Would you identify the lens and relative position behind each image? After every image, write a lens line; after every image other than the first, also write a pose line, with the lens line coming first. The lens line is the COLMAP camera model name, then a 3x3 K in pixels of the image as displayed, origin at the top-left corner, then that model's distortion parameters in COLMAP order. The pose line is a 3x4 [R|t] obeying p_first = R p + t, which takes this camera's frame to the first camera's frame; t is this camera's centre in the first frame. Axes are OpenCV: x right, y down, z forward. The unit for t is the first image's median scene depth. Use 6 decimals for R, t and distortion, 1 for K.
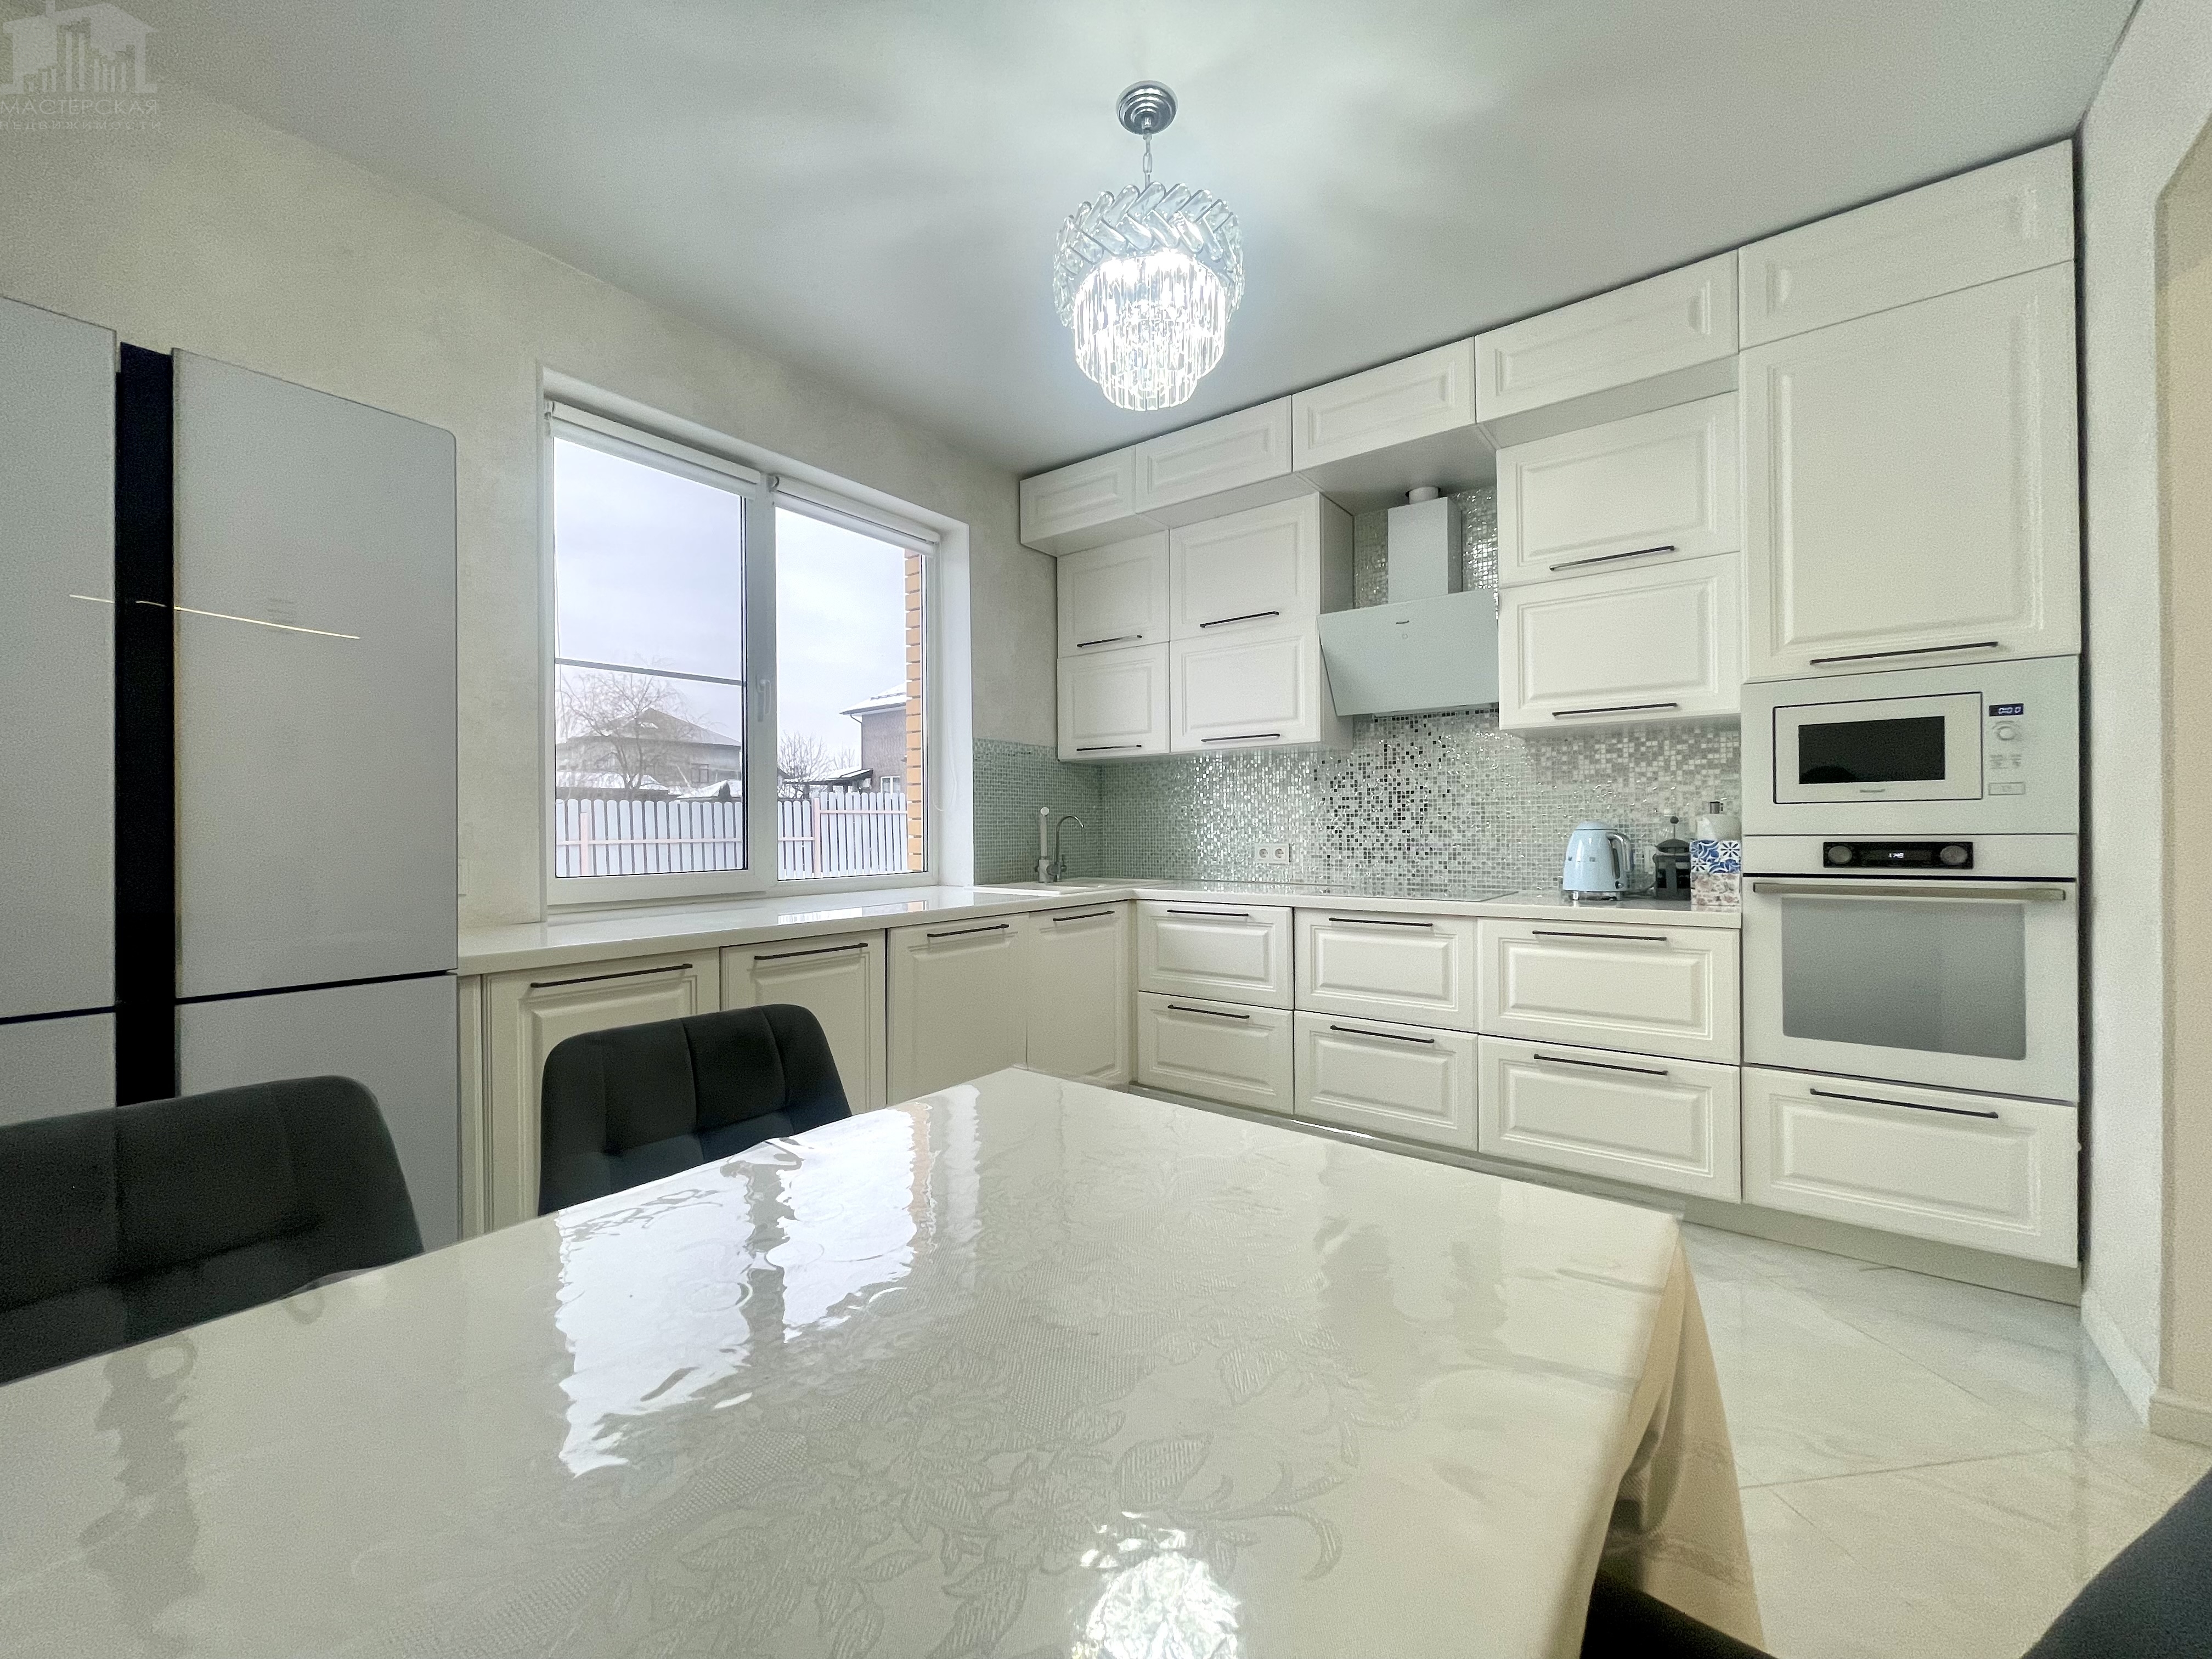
lens RADIAL K [[884.3, 0, 1088.2], [0, 884.3, 835.4], [0, 0, 1]] dist [0.002417, -0.006254]
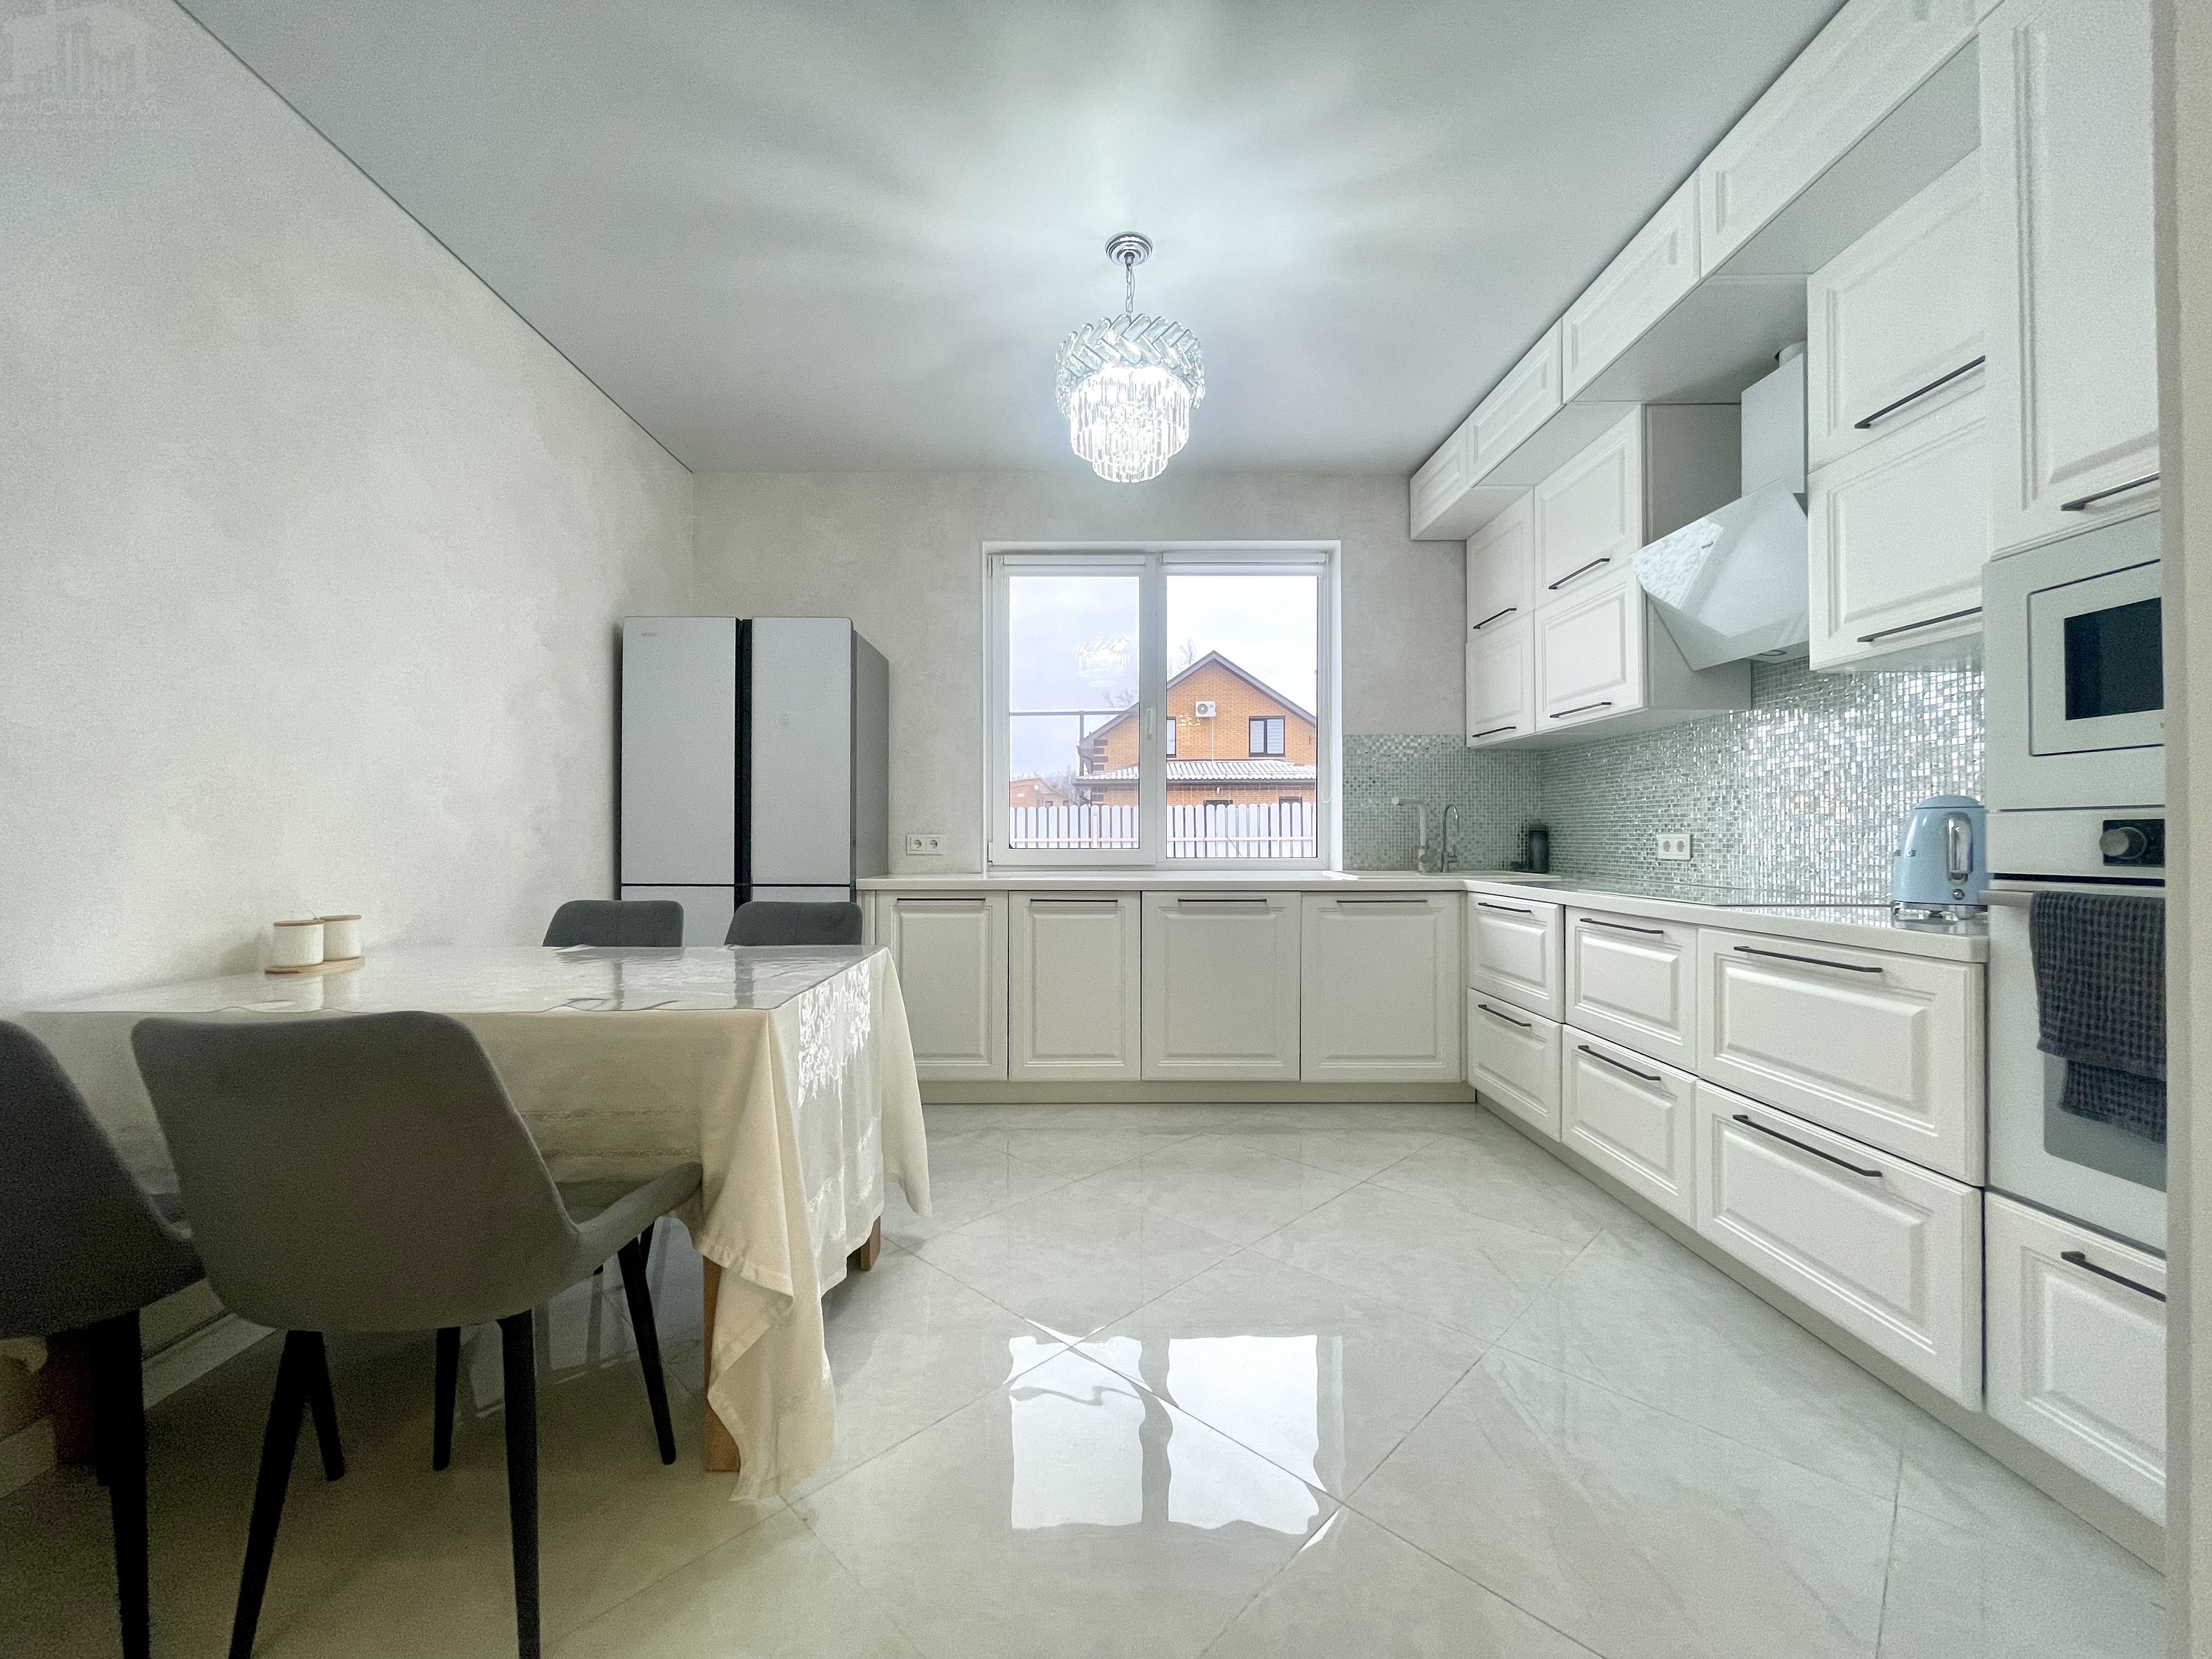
lens RADIAL K [[884.3, 0, 1088.2], [0, 884.3, 835.4], [0, 0, 1]] dist [0.002417, -0.006254]
pose [[0.609935, 0.007167, -0.792419, 0.688978], [-0.008492, 0.999961, 0.002508, 0.017027], [0.792406, 0.005200, 0.609972, 0.112909]]
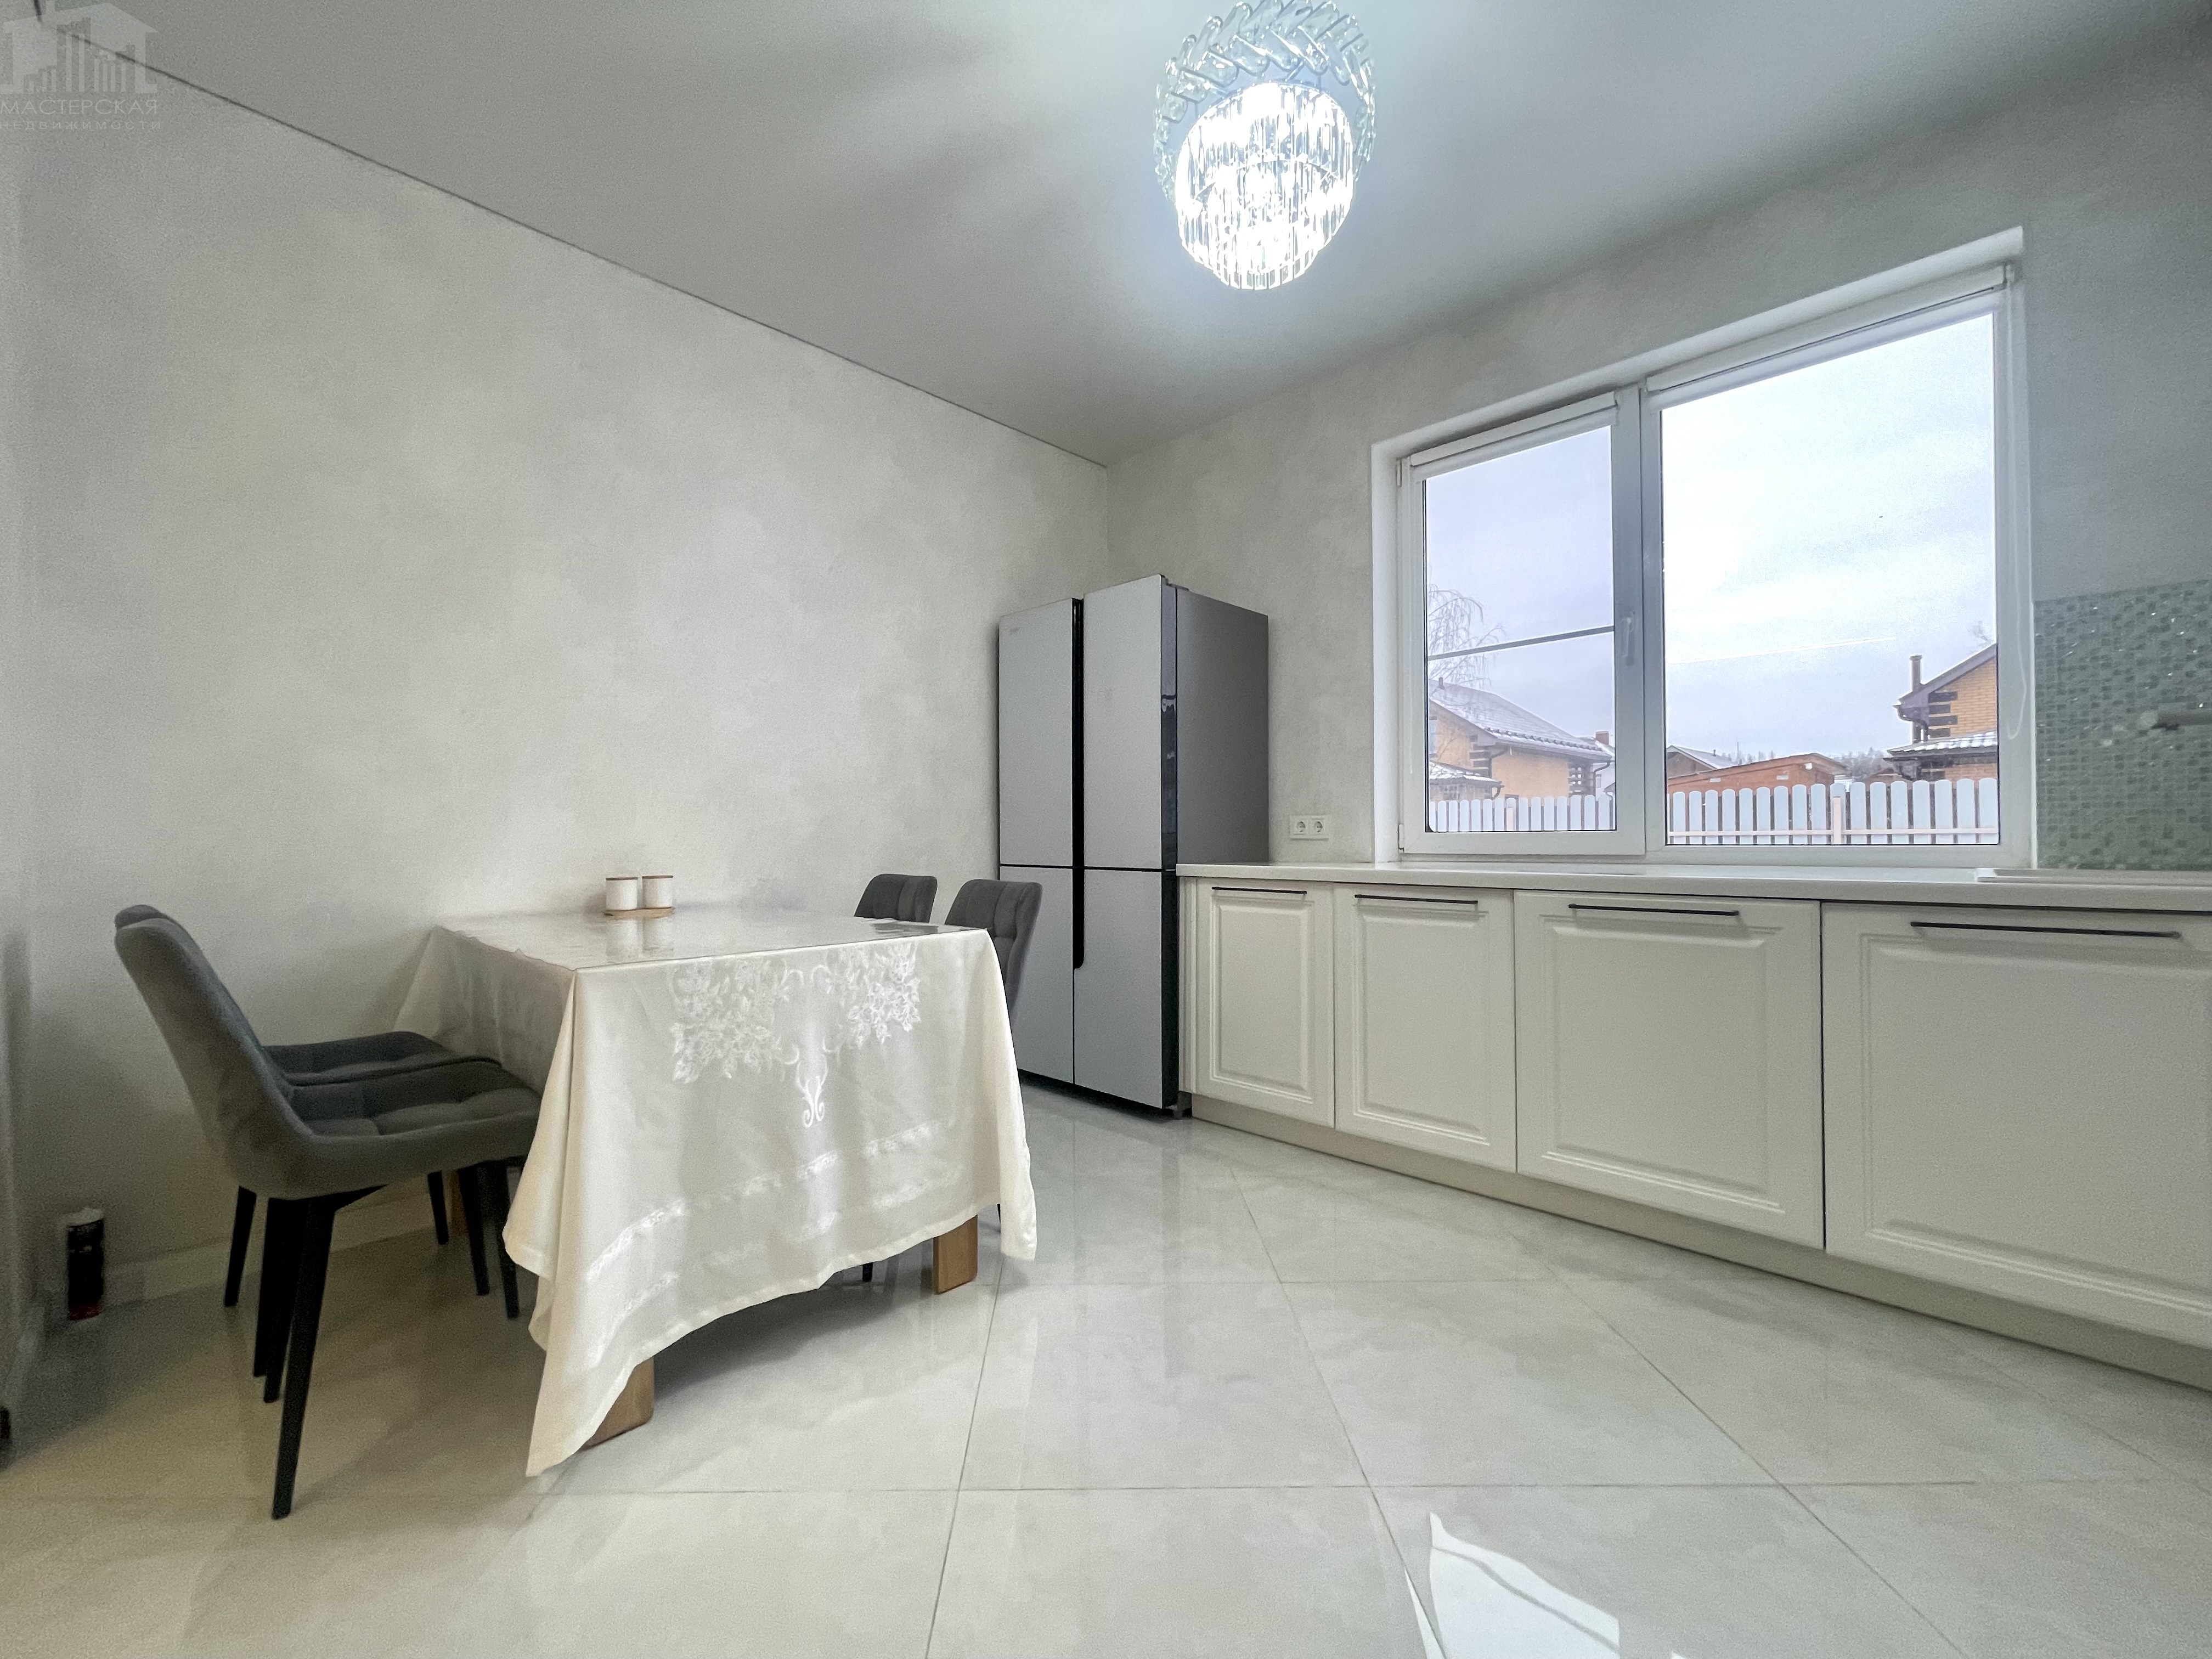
lens RADIAL K [[892.5, 0, 1094.9], [0, 892.5, 830.0], [0, 0, 1]] dist [-0.001219, -0.000212]
pose [[-0.121847, 0.000536, -0.992549, 0.634476], [0.000833, 1.000000, 0.000438, 0.039913], [0.992549, -0.000773, -0.121847, 0.616269]]
